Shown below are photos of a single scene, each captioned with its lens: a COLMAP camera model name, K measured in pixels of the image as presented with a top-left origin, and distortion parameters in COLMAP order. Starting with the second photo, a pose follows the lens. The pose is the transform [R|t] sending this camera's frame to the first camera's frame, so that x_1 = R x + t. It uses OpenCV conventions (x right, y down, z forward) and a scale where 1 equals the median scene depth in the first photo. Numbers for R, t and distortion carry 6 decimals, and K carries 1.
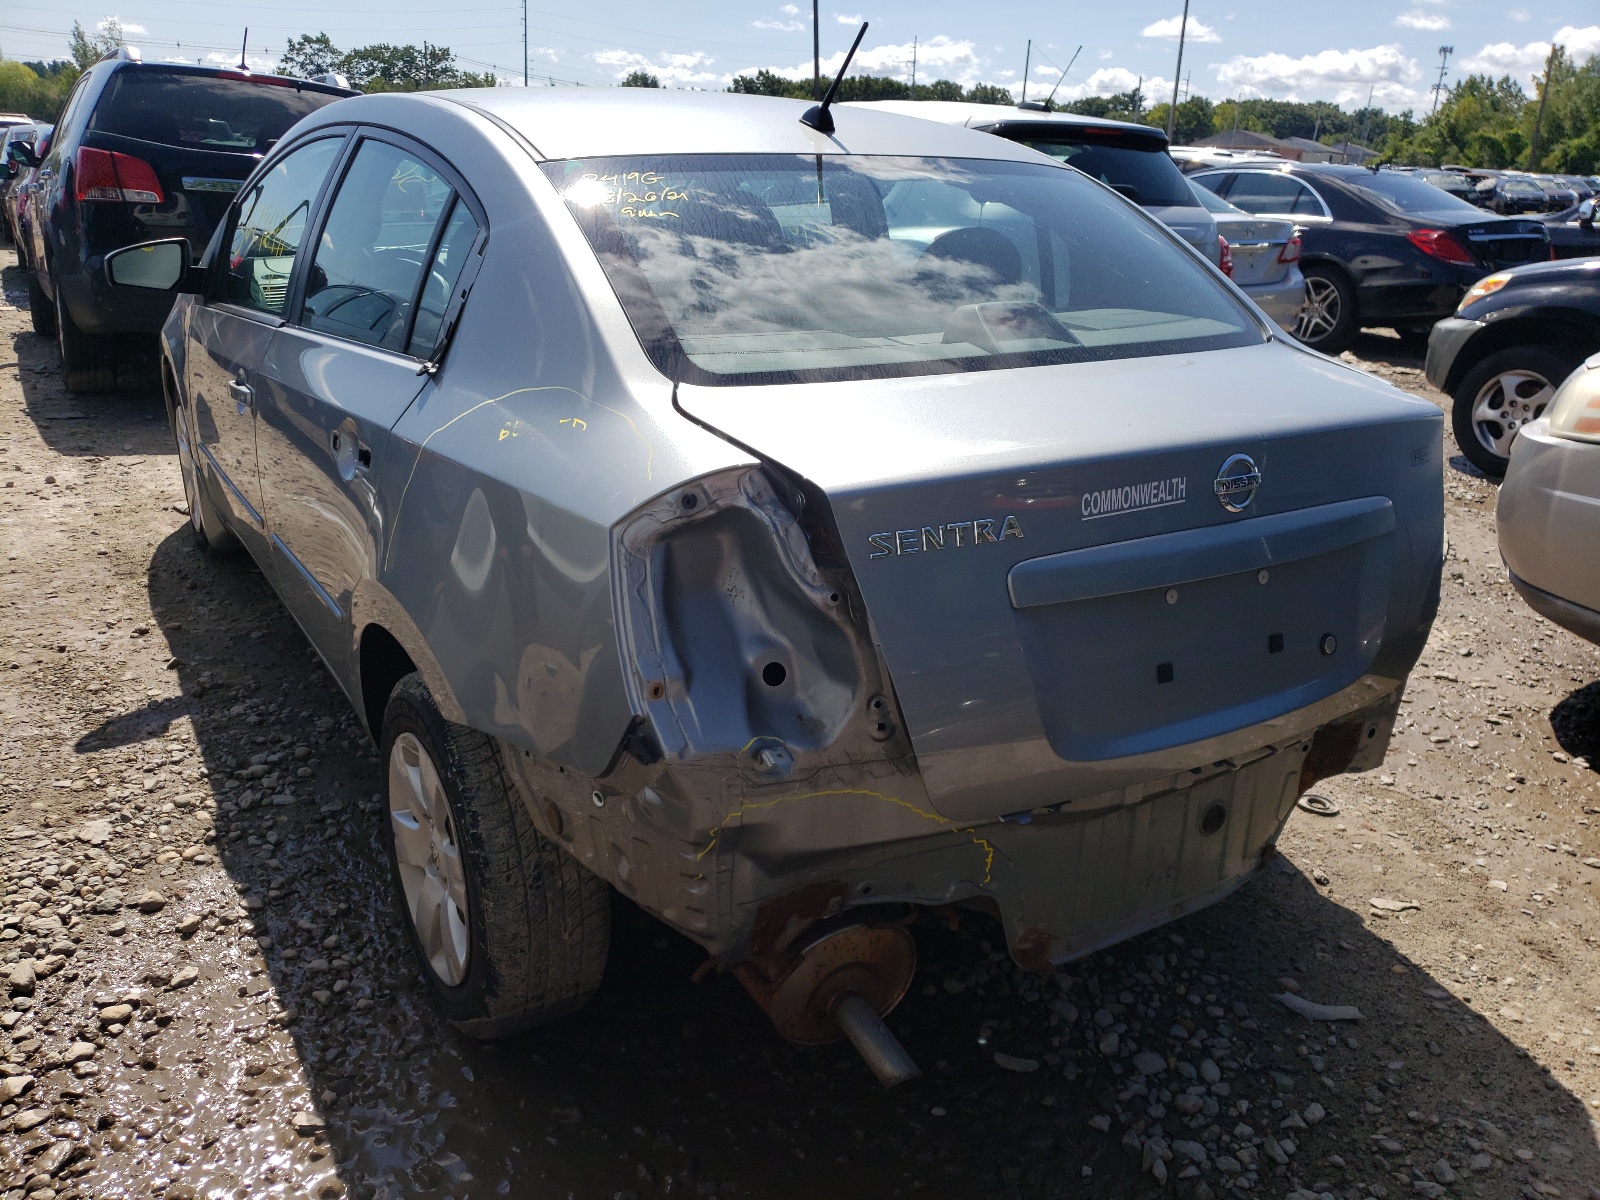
lens RADIAL K [[1346.6, 0, 803.0], [0, 1346.6, 641.8], [0, 0, 1]] dist [0.123590, -0.120614]
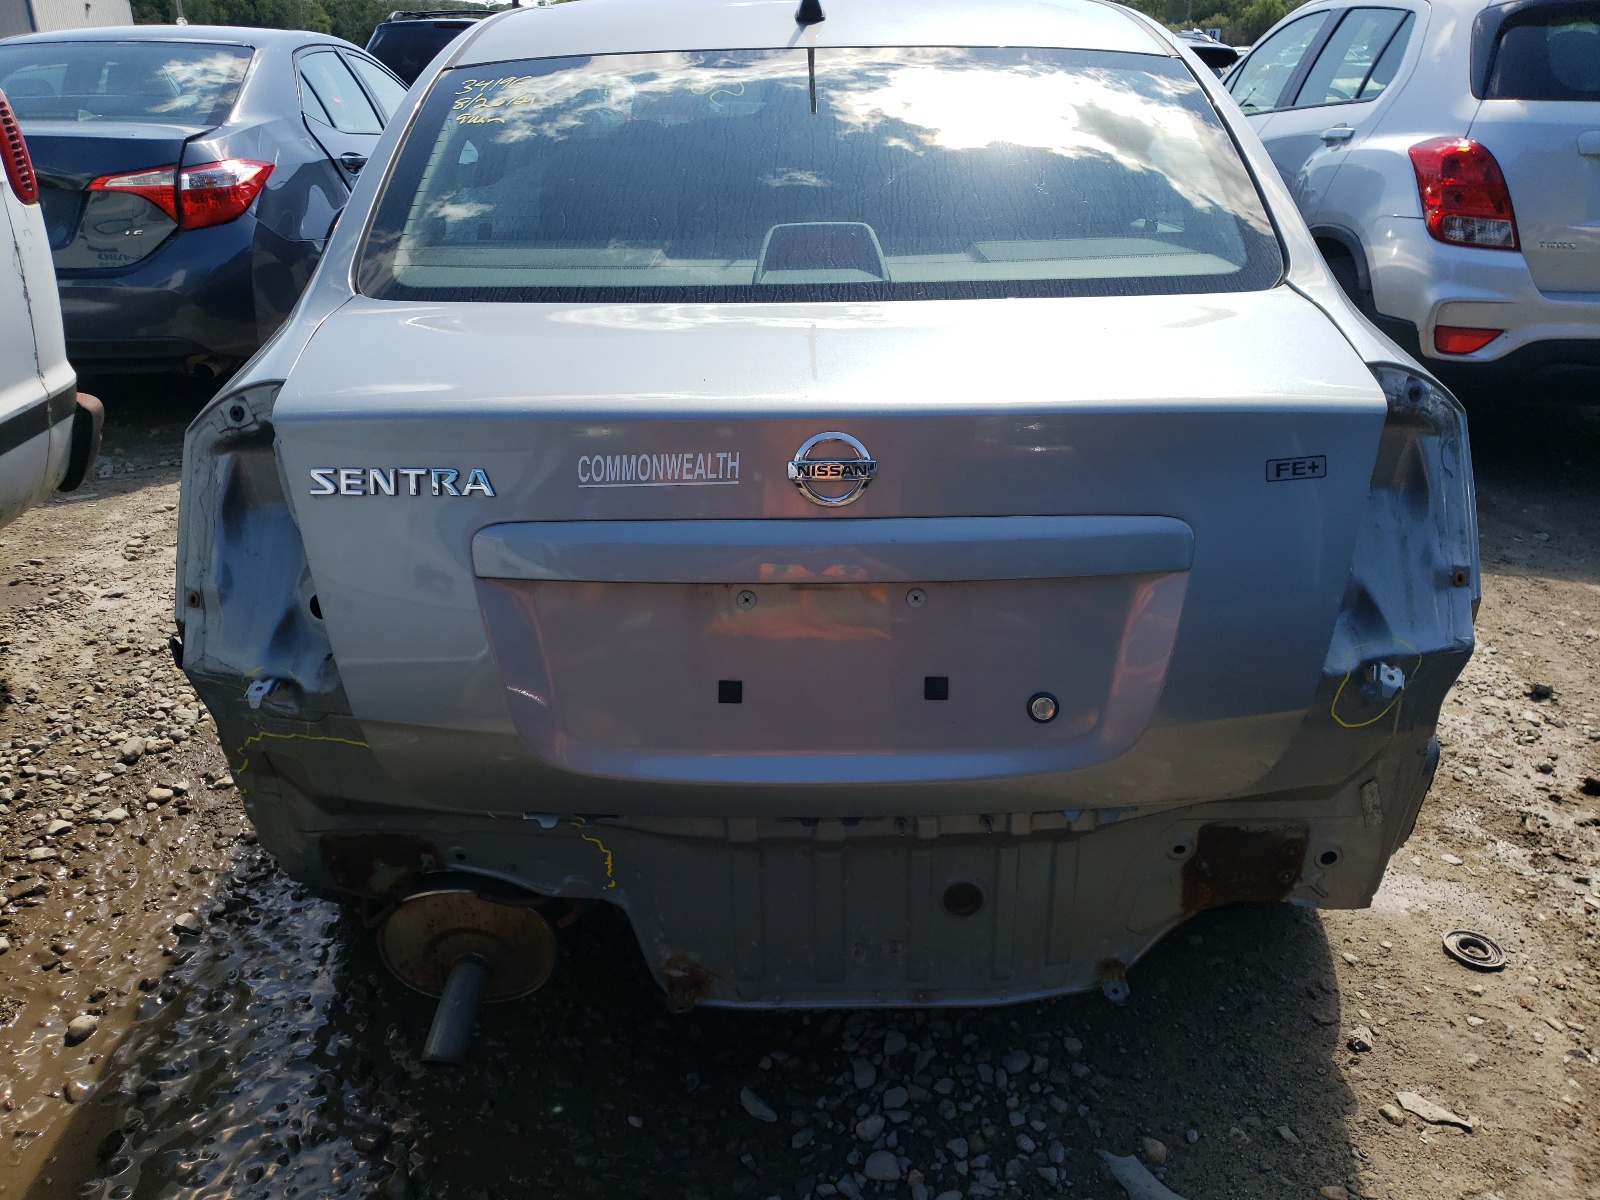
lens RADIAL K [[1346.6, 0, 803.0], [0, 1346.6, 641.8], [0, 0, 1]] dist [0.123590, -0.120614]
pose [[0.823522, 0.186650, -0.535699, 0.656677], [-0.153720, 0.982414, 0.105984, -0.088913], [0.546060, -0.004933, 0.837732, 0.318066]]
